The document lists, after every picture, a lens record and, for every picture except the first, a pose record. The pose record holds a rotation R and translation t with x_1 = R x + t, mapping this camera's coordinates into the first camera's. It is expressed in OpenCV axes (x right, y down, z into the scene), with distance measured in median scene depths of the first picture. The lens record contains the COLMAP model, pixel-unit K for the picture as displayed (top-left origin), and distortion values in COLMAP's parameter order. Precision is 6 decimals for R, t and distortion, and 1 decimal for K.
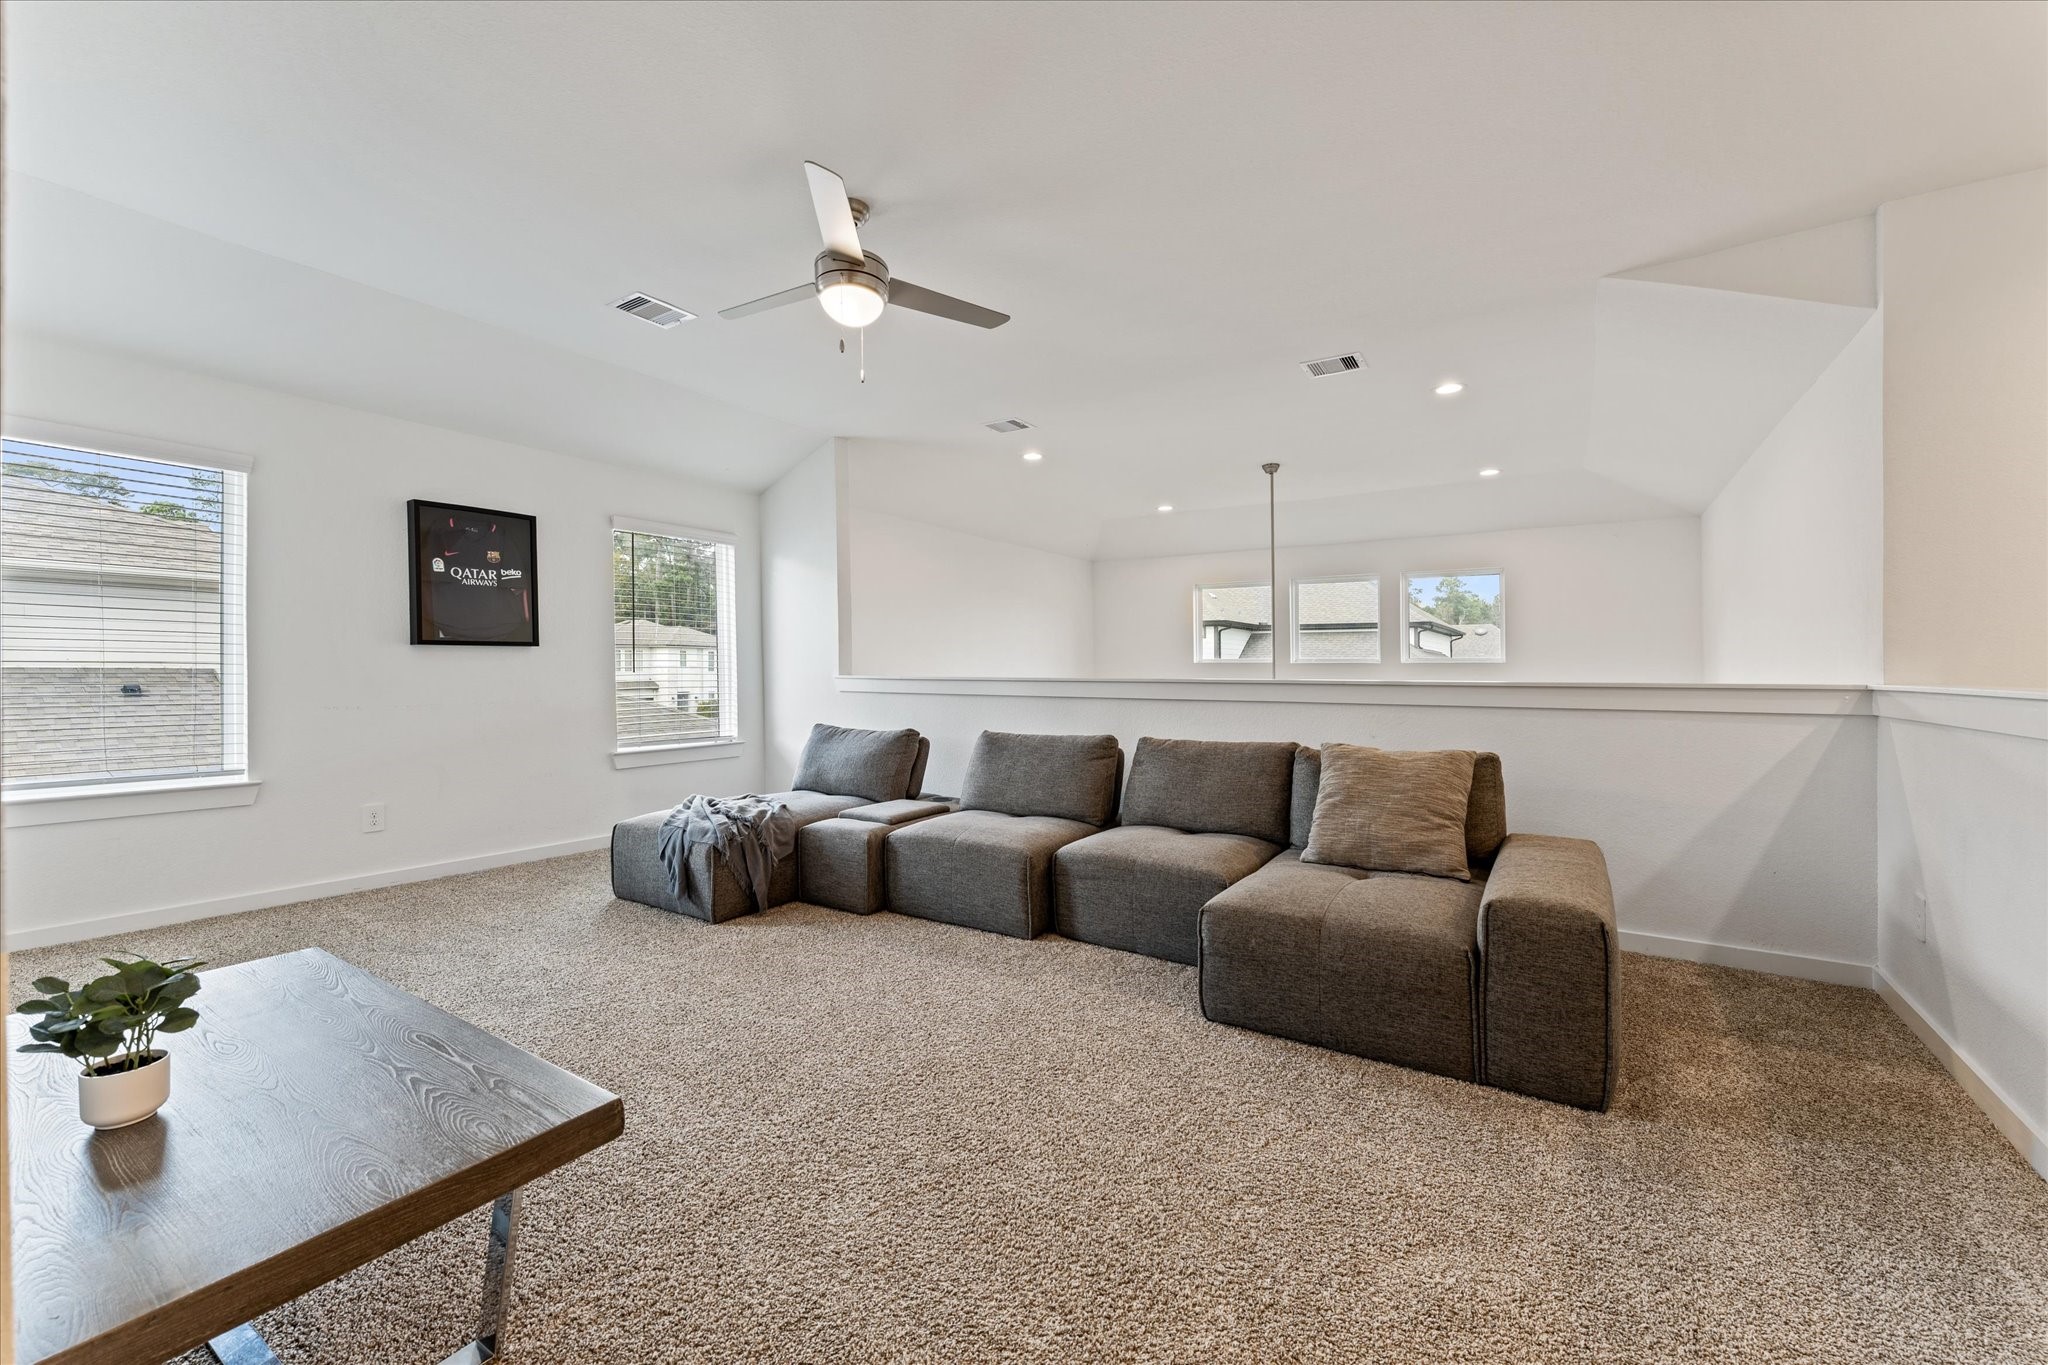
lens RADIAL K [[825.7, 0, 1028.9], [0, 825.7, 681.9], [0, 0, 1]] dist [-0.000584, 0.000060]
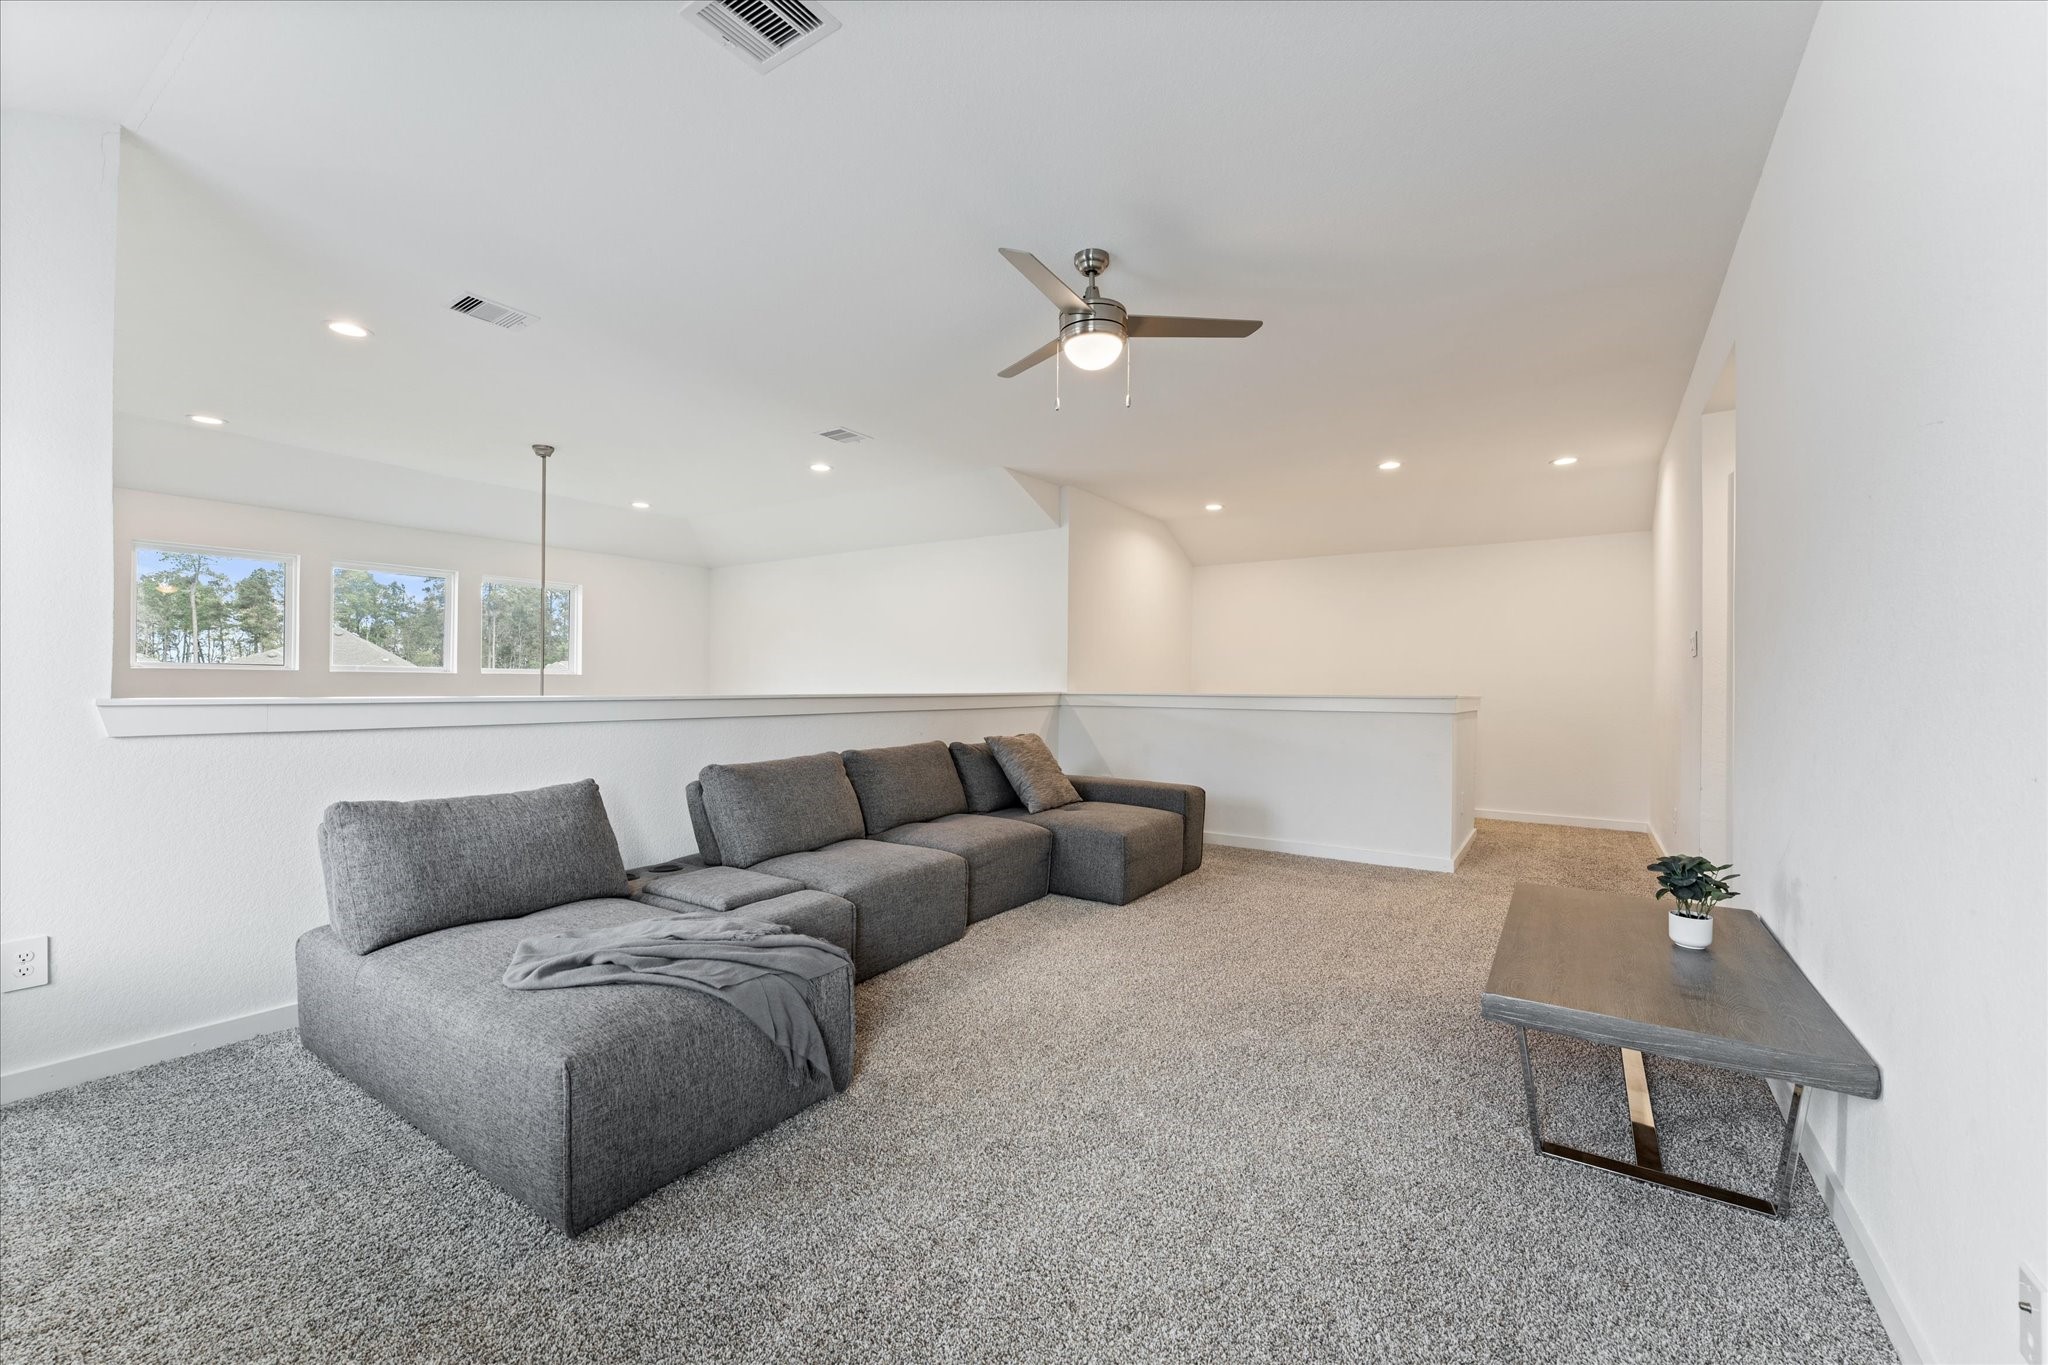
lens RADIAL K [[825.7, 0, 1028.9], [0, 825.7, 681.9], [0, 0, 1]] dist [-0.000584, 0.000060]
pose [[0.013211, 0.004203, 0.999904, -1.016303], [0.014894, 0.999879, -0.004400, -0.011871], [-0.999802, 0.014951, 0.013147, 0.857837]]
